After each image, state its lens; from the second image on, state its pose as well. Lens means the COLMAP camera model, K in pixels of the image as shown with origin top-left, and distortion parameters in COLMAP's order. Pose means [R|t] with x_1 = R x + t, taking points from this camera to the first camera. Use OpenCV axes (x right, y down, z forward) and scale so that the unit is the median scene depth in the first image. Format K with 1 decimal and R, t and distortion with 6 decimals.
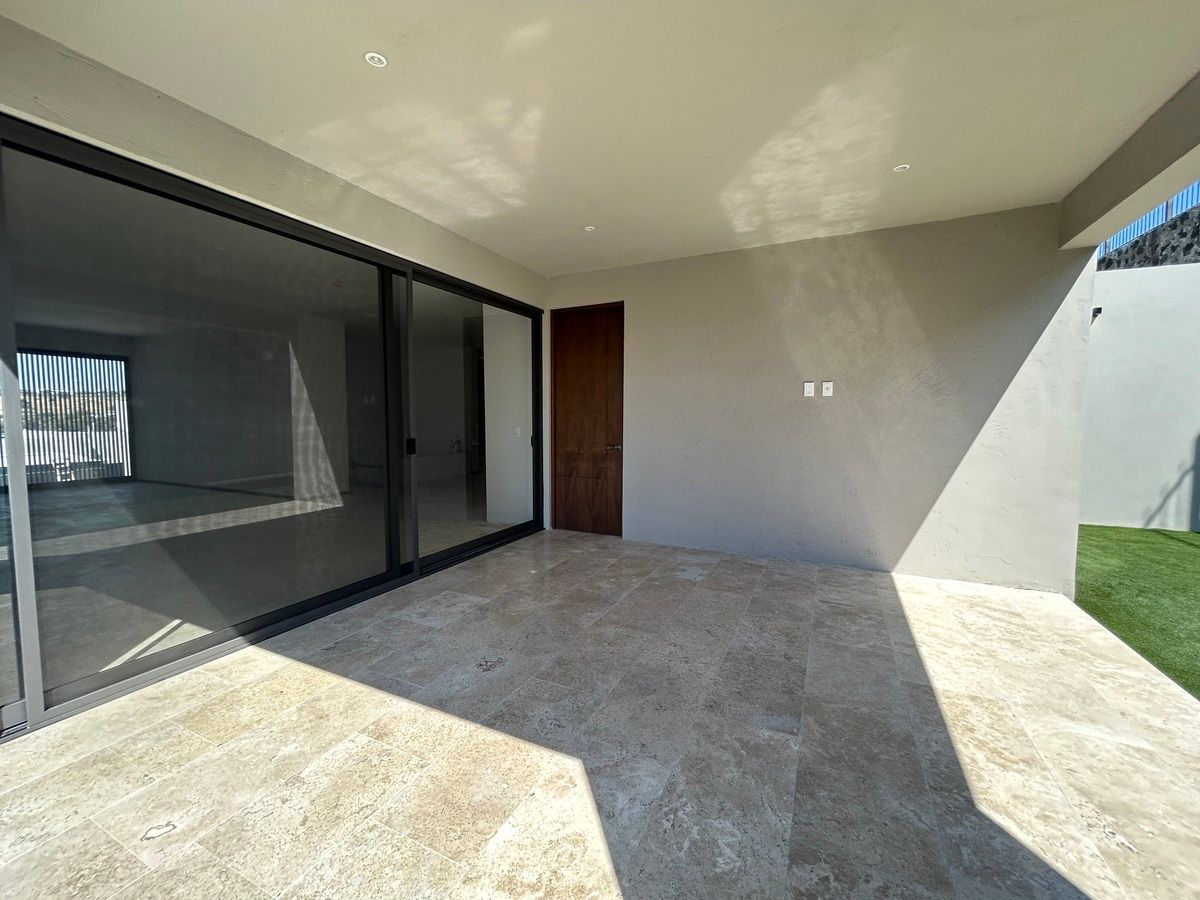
lens RADIAL K [[485.2, 0, 601.2], [0, 485.2, 443.1], [0, 0, 1]] dist [0.000777, 0.000655]
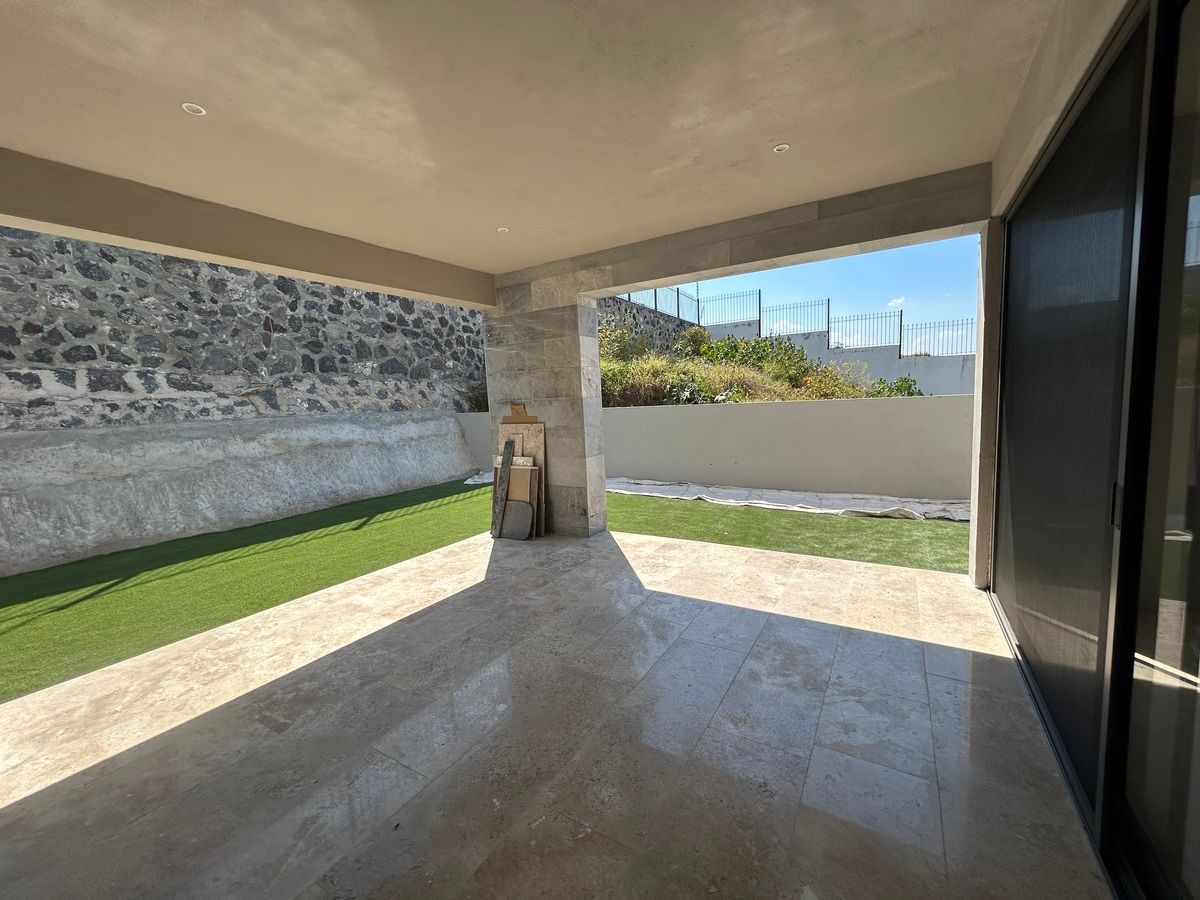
lens RADIAL K [[484.4, 0, 598.0], [0, 484.4, 449.1], [0, 0, 1]] dist [-0.001233, 0.002375]
pose [[-0.993130, 0.034122, 0.111935, -0.051688], [0.051752, 0.985986, 0.158598, -0.133298], [-0.104955, 0.163301, -0.980978, 1.633991]]
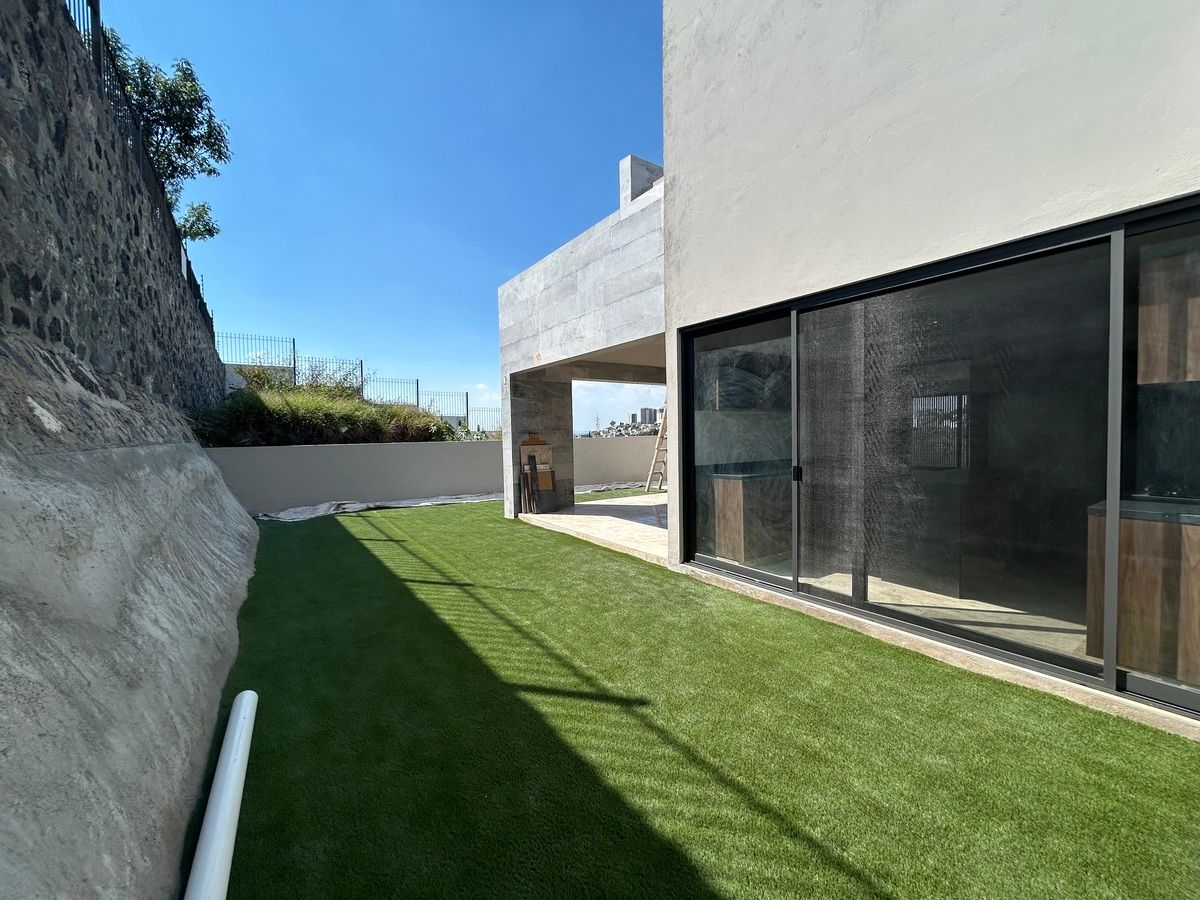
lens RADIAL K [[484.4, 0, 598.0], [0, 484.4, 449.1], [0, 0, 1]] dist [-0.001233, 0.002375]
pose [[-0.494721, 0.037277, -0.868252, 2.623280], [-0.032546, 0.997584, 0.061374, -0.128441], [0.868442, 0.058621, -0.492313, 1.690058]]
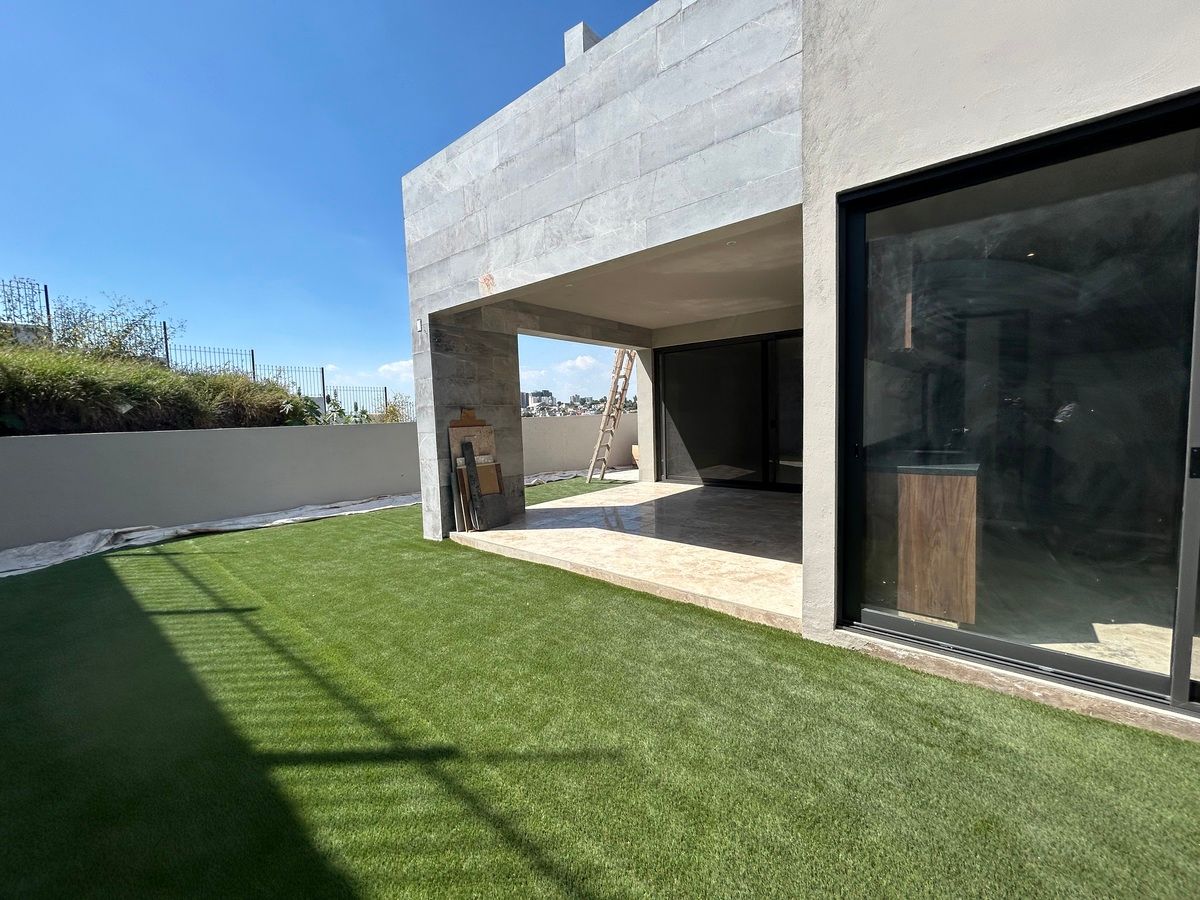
lens RADIAL K [[484.4, 0, 598.0], [0, 484.4, 449.1], [0, 0, 1]] dist [-0.001233, 0.002375]
pose [[-0.251951, 0.077451, -0.964636, 2.049182], [-0.025194, 0.995929, 0.086544, -0.055048], [0.967412, 0.046108, -0.248974, 0.941563]]
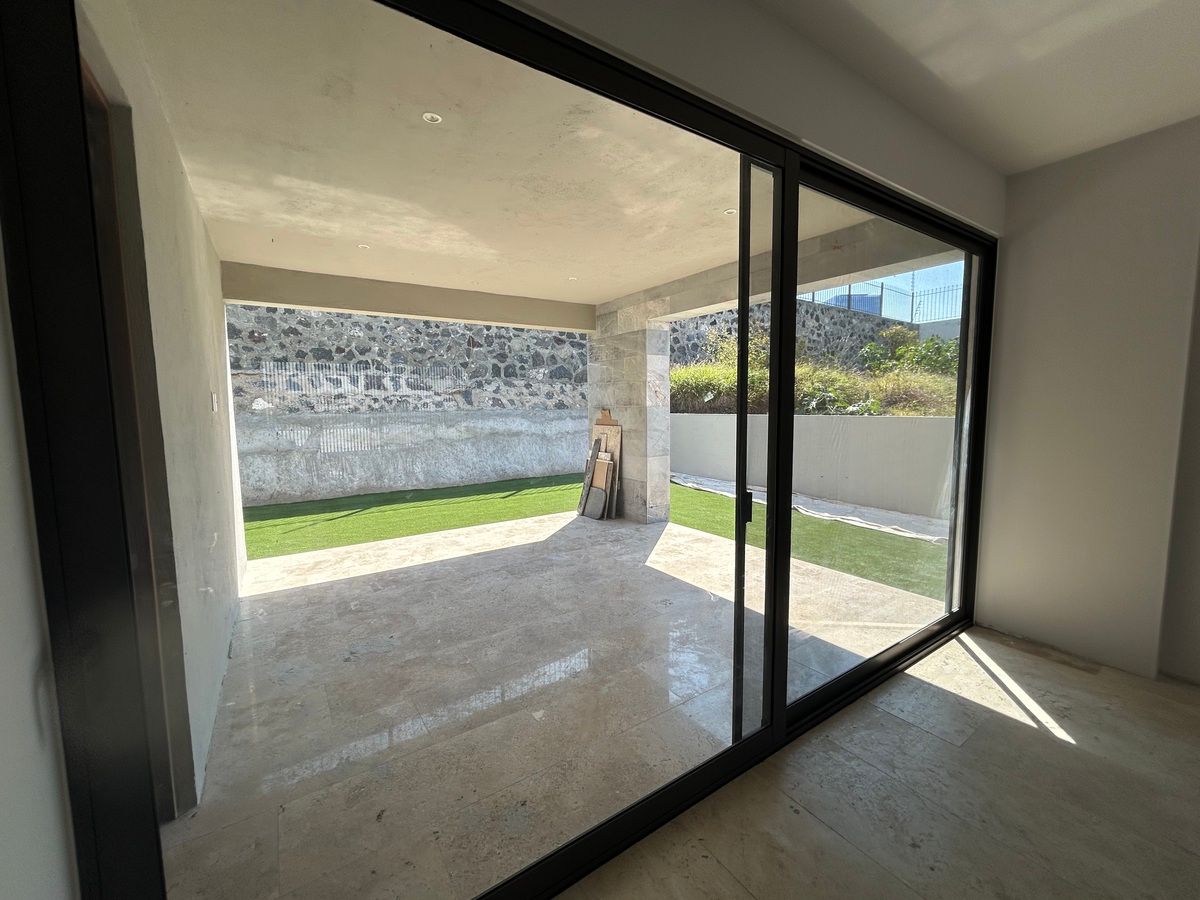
lens RADIAL K [[484.4, 0, 598.0], [0, 484.4, 449.1], [0, 0, 1]] dist [-0.001233, 0.002375]
pose [[-0.861213, -0.037266, 0.506875, -0.608100], [0.039919, 0.989268, 0.140556, -0.158795], [-0.506673, 0.141282, -0.850483, 1.780217]]
